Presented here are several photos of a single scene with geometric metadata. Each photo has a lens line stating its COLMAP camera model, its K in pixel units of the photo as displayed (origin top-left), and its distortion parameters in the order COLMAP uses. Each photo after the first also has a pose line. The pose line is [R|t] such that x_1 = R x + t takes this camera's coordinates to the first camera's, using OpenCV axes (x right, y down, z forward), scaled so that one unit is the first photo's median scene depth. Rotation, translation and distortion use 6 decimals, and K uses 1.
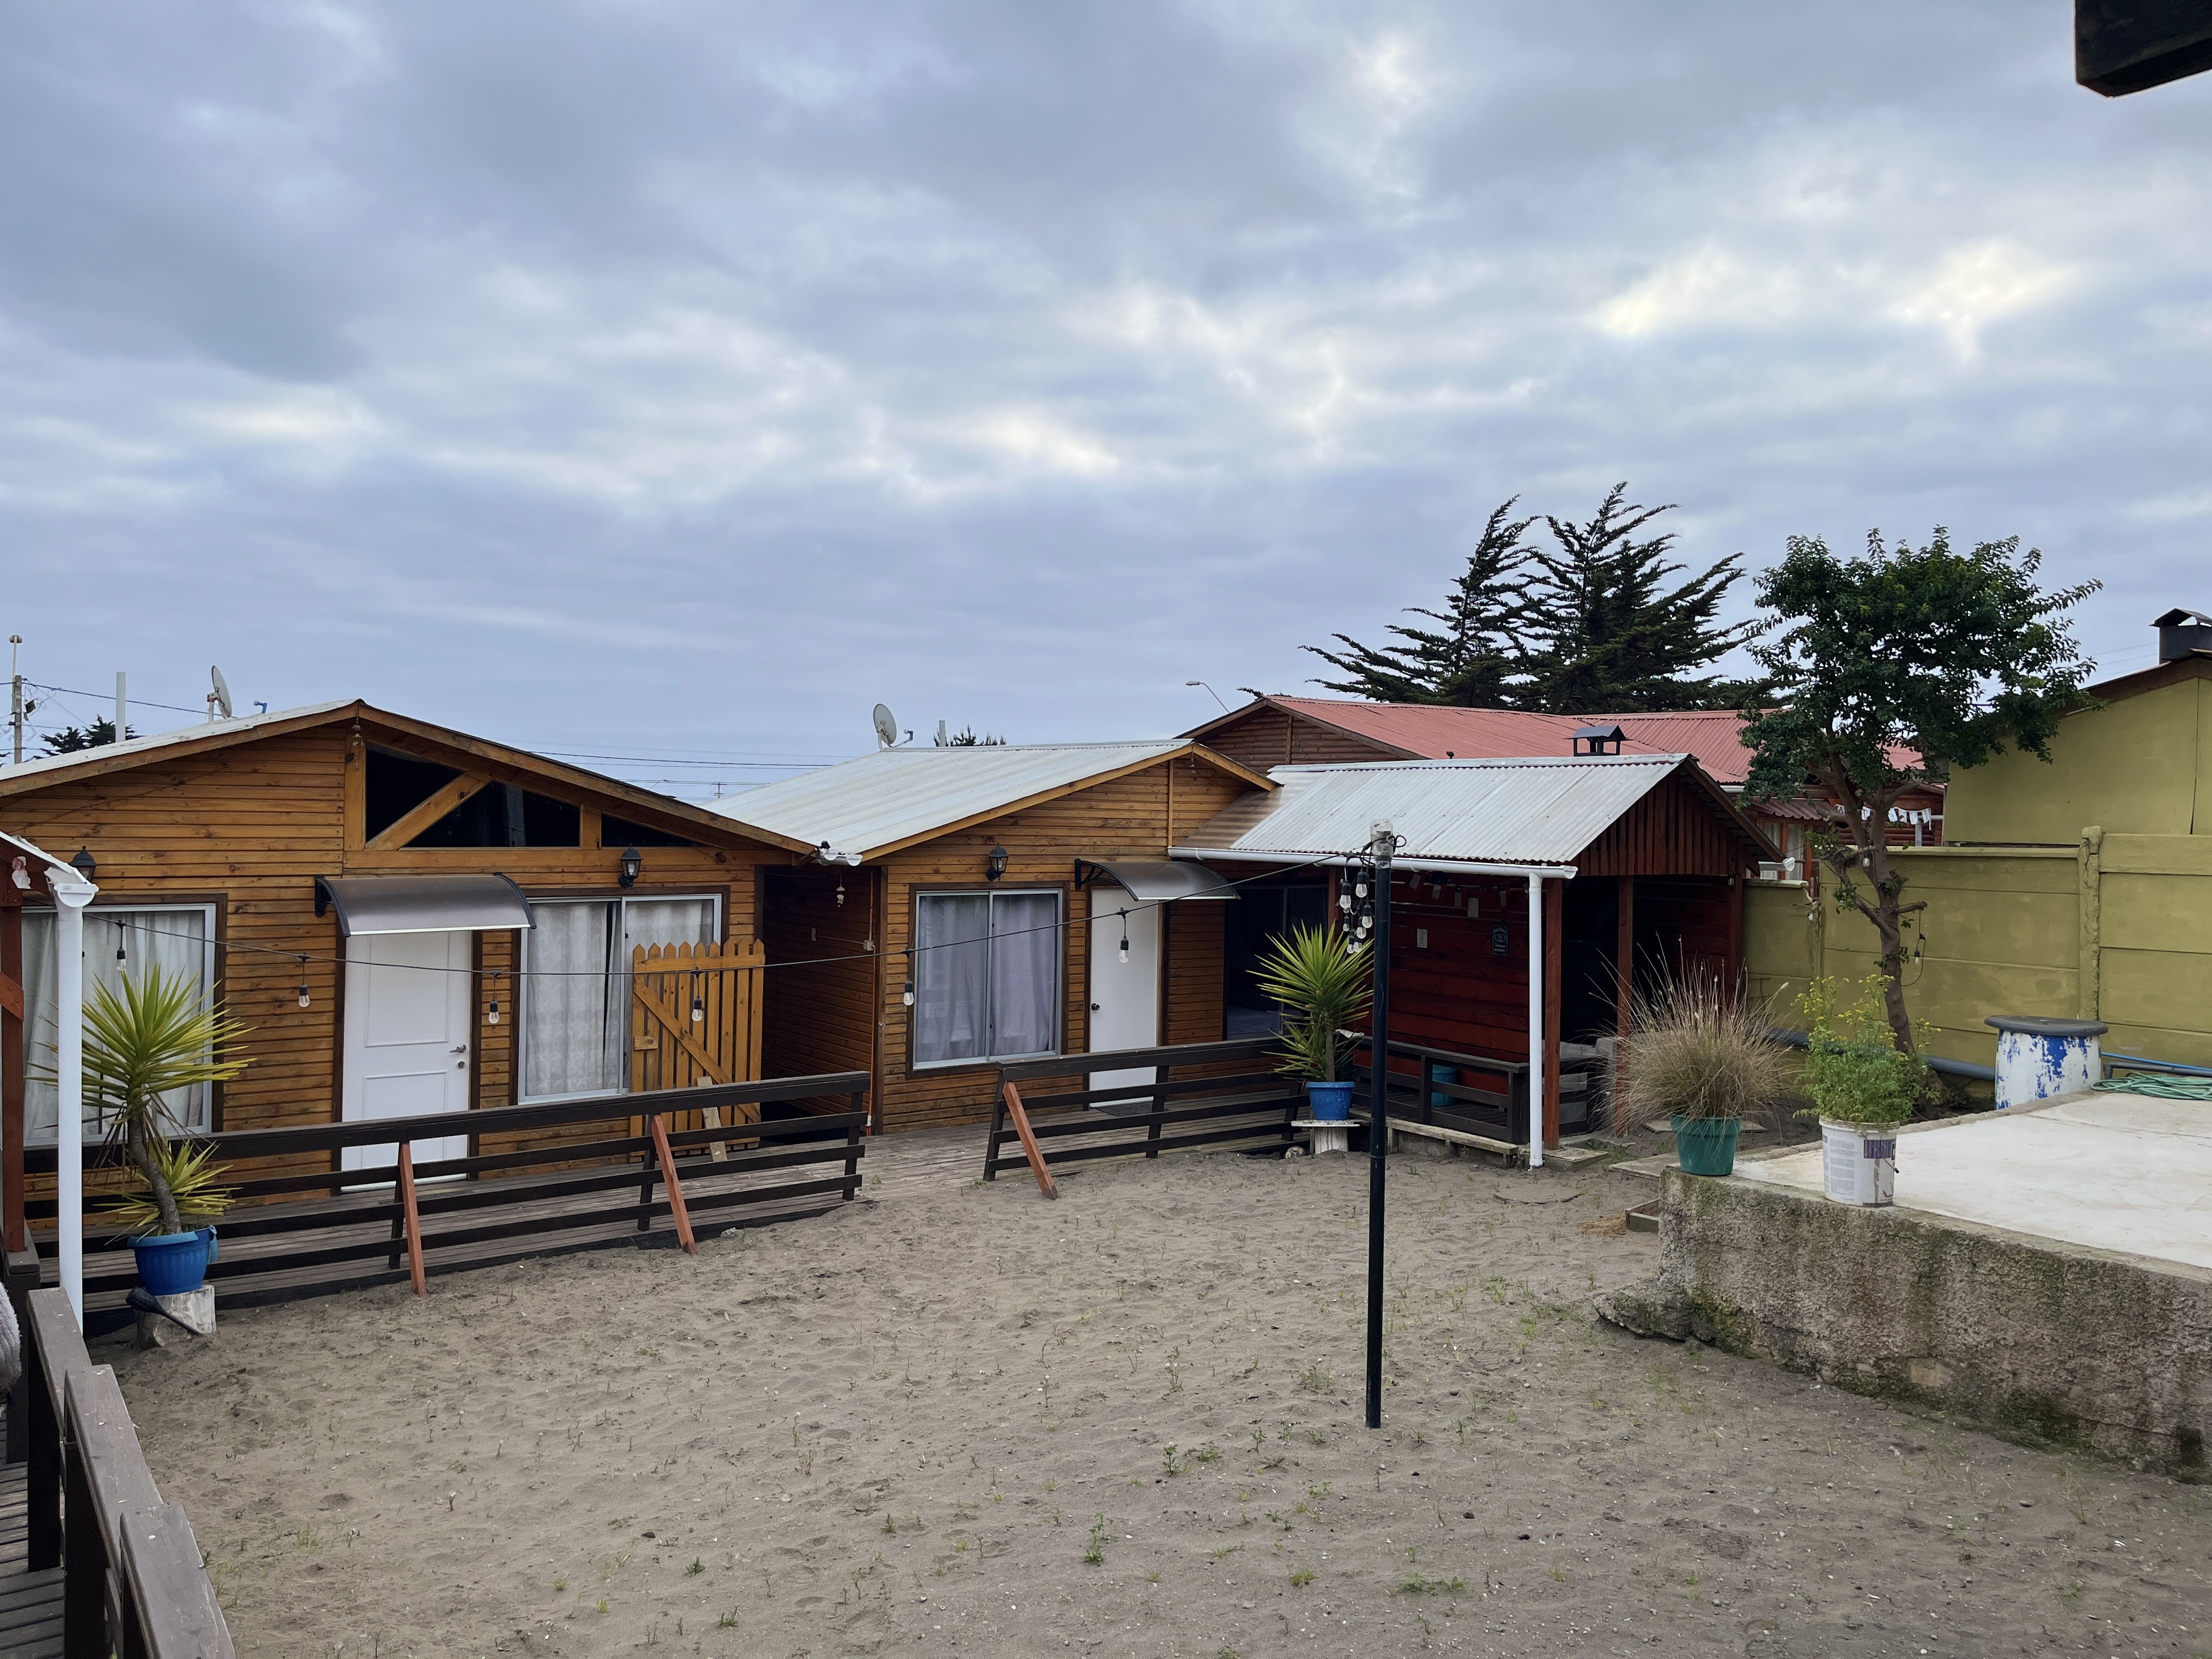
lens RADIAL K [[1672.5, 0, 1100.1], [0, 1672.5, 832.2], [0, 0, 1]] dist [0.084541, -0.101930]
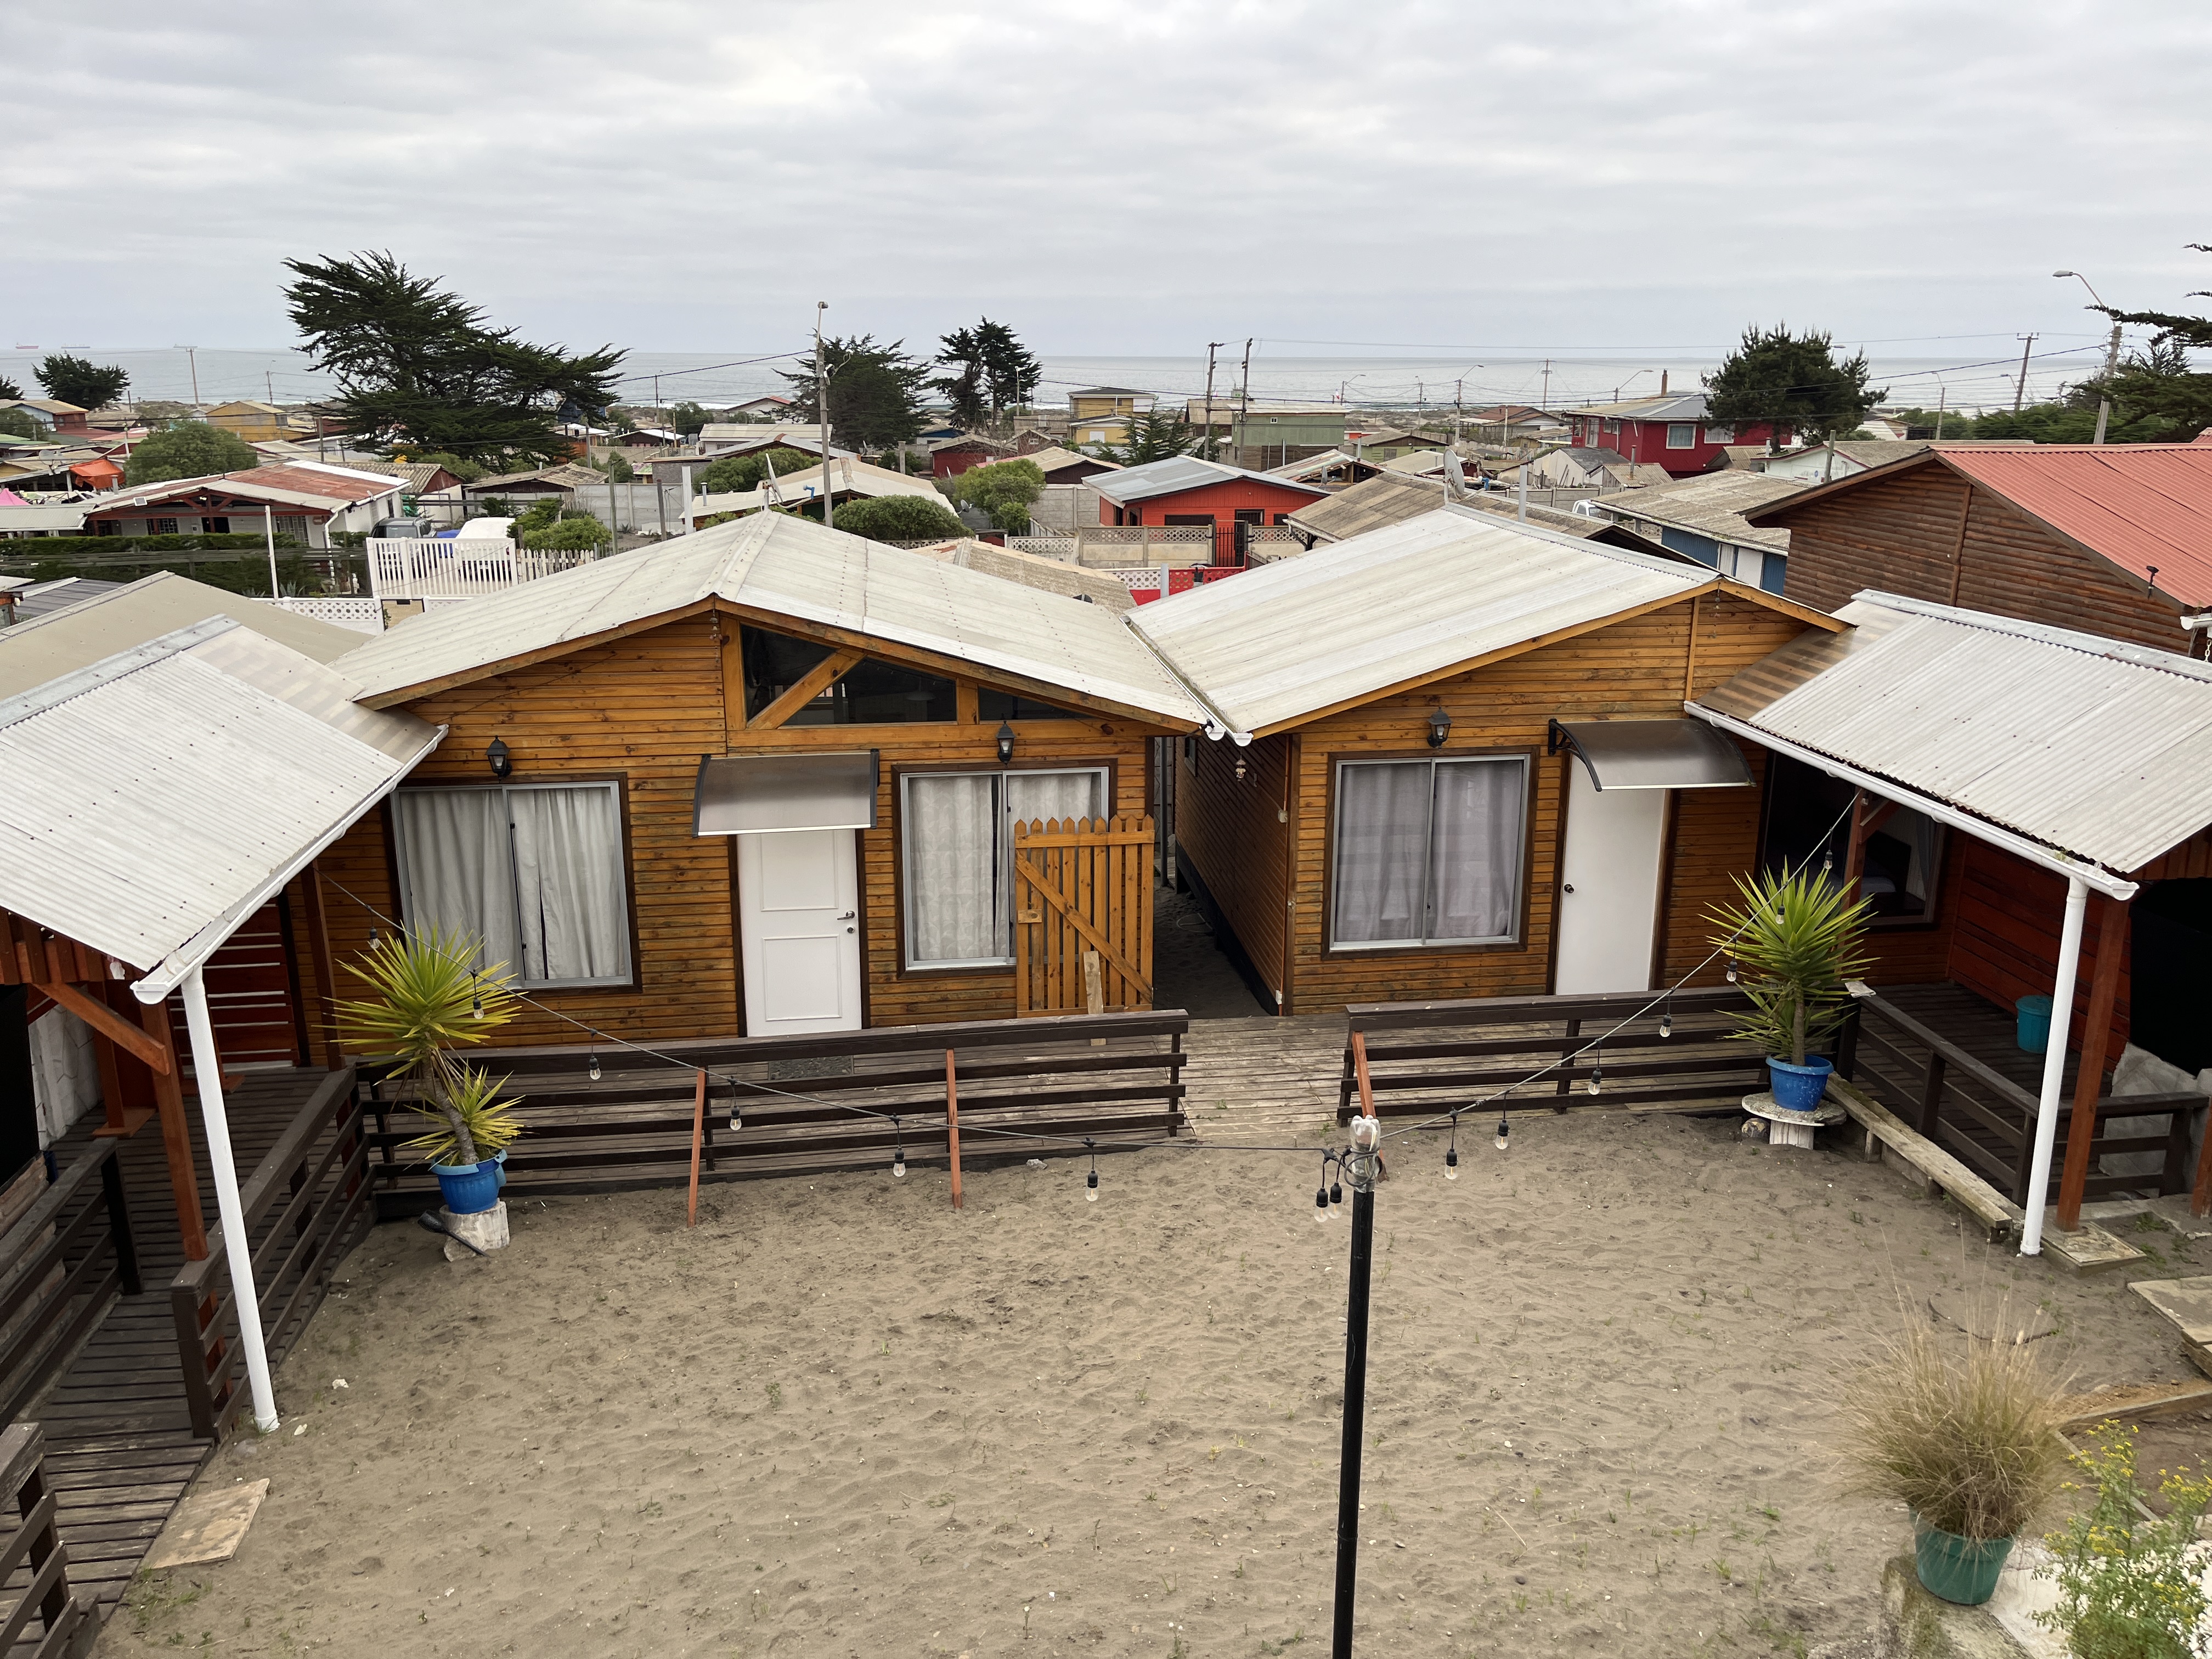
lens RADIAL K [[1667.2, 0, 1118.5], [0, 1667.2, 830.1], [0, 0, 1]] dist [0.083102, -0.103485]
pose [[0.889271, 0.108021, -0.444443, 0.213514], [0.005769, 0.968985, 0.247052, -0.172121], [0.457345, -0.222260, 0.861067, 0.208759]]
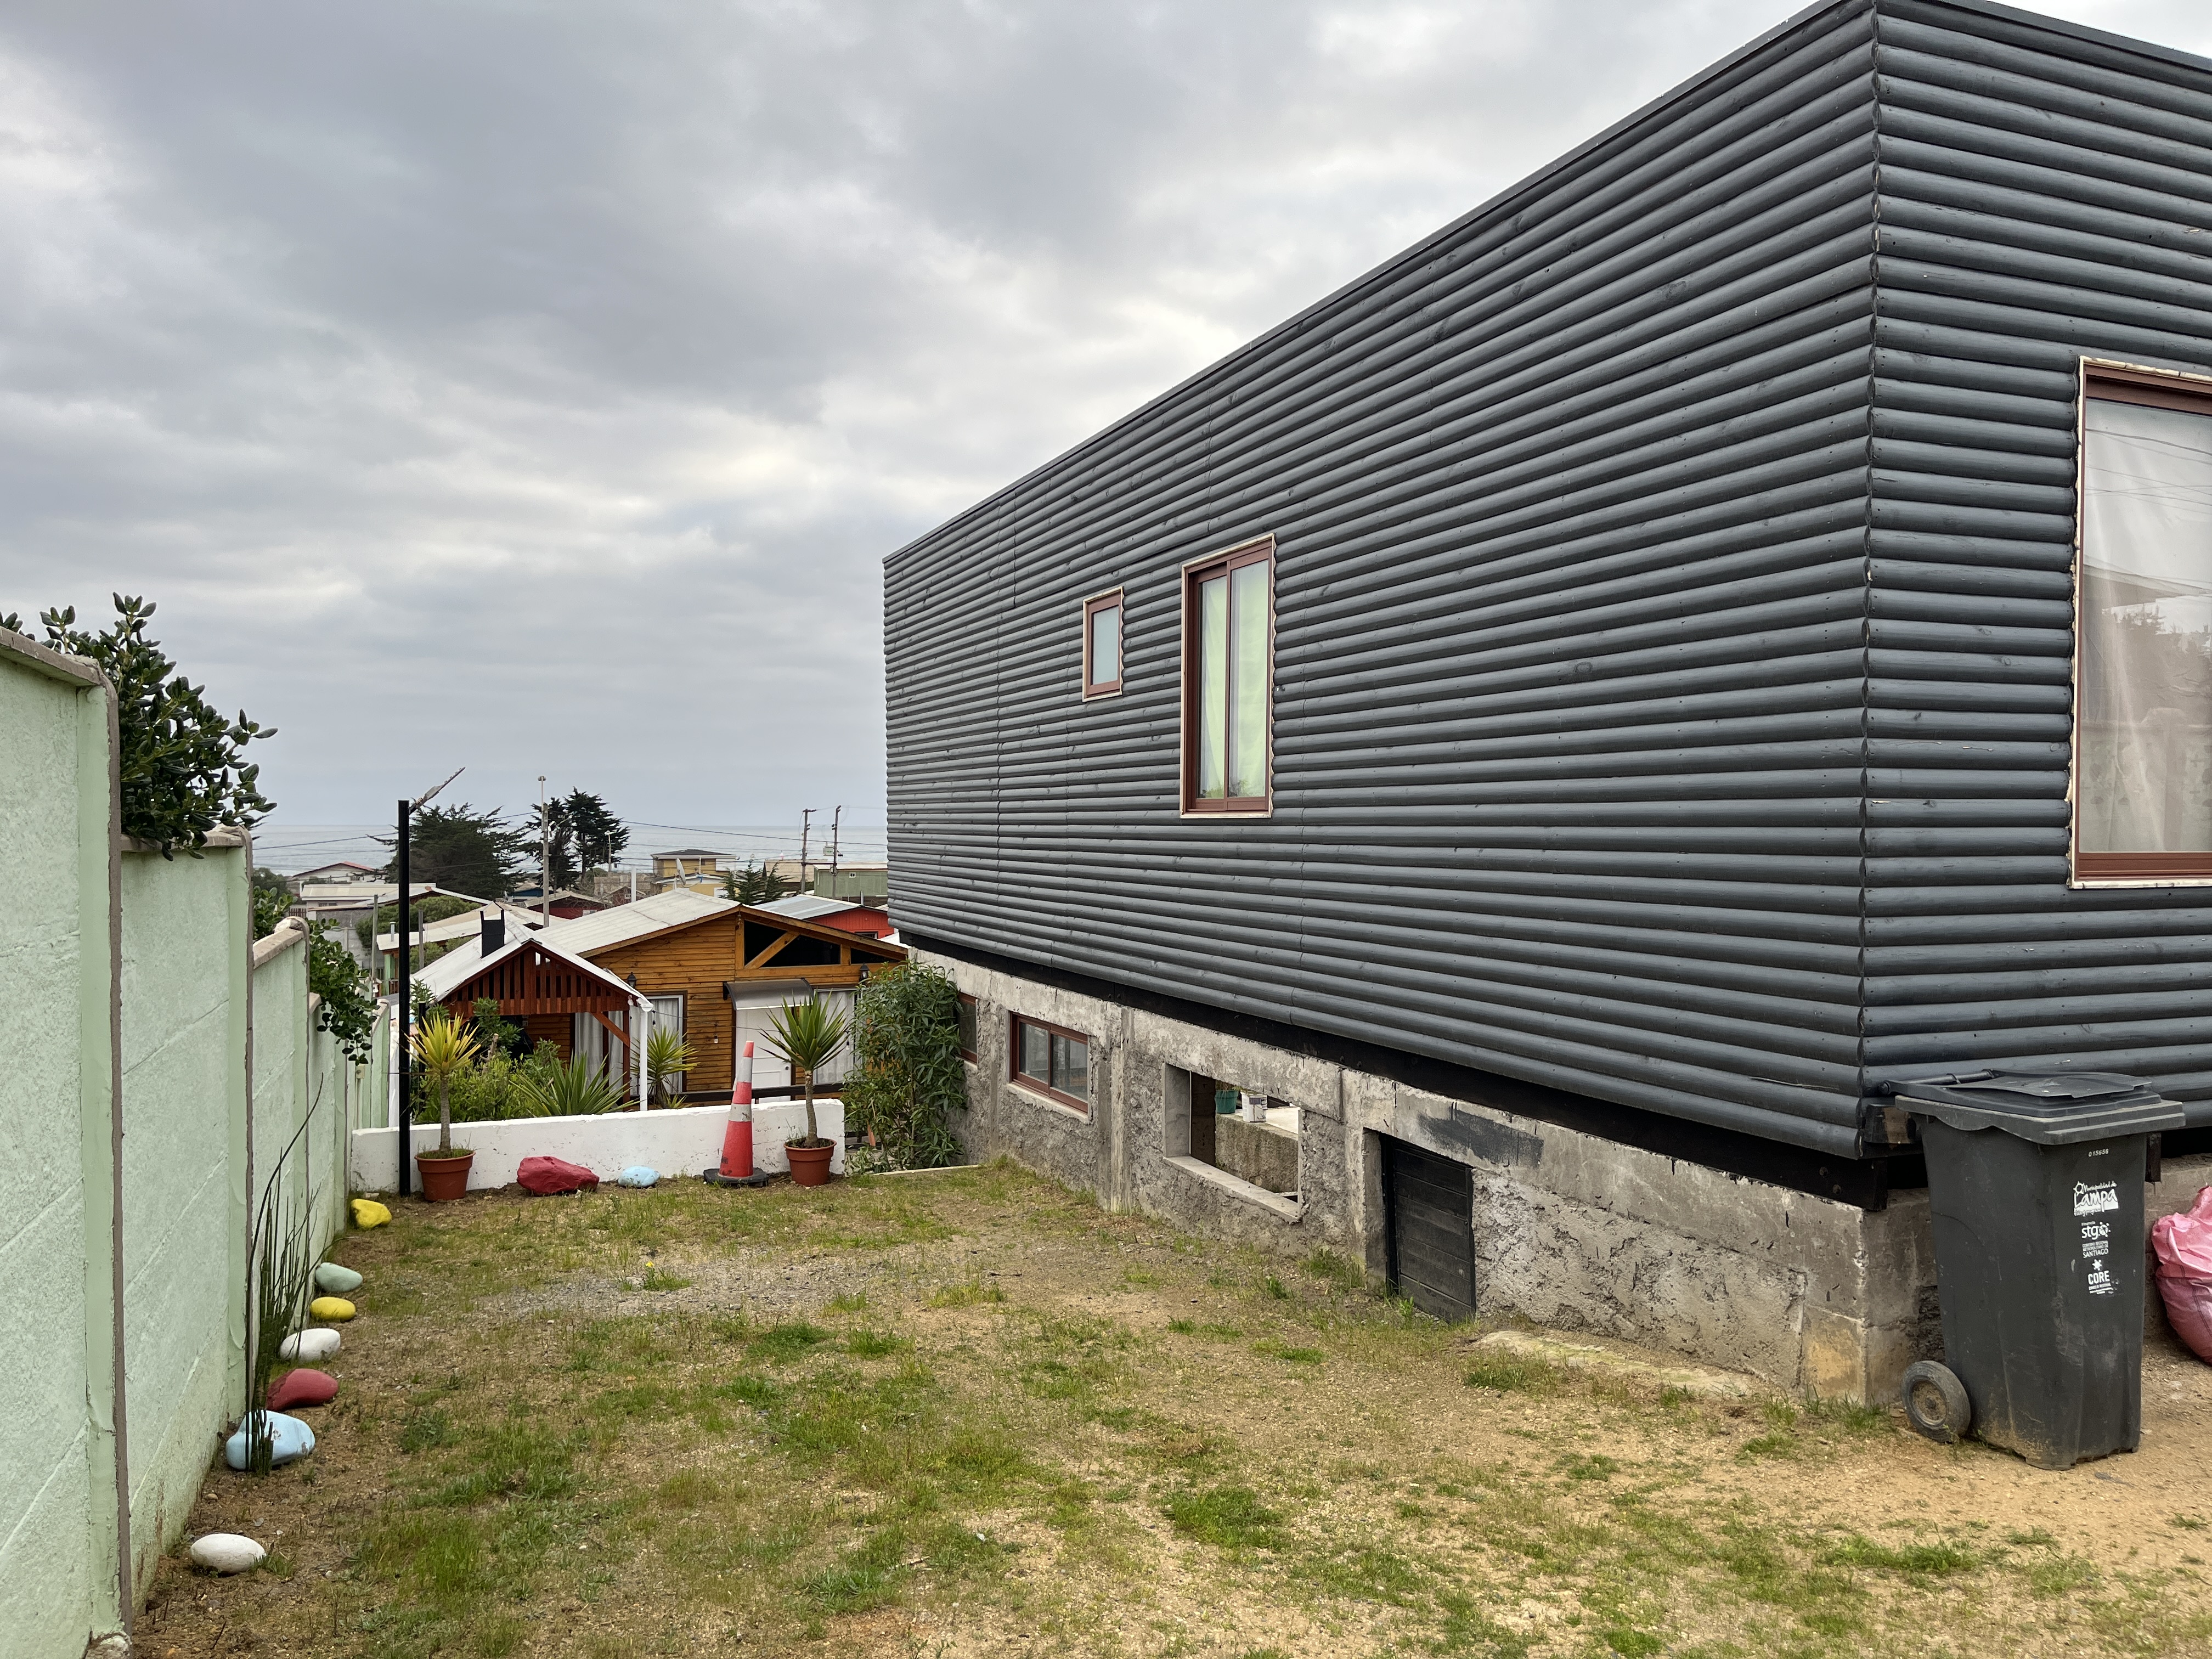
lens RADIAL K [[1672.5, 0, 1100.1], [0, 1672.5, 832.2], [0, 0, 1]] dist [0.084541, -0.101930]
pose [[0.974169, -0.019425, -0.224982, 0.486201], [0.015792, 0.999714, -0.017935, -0.115415], [0.225266, 0.013919, 0.974198, -0.973867]]
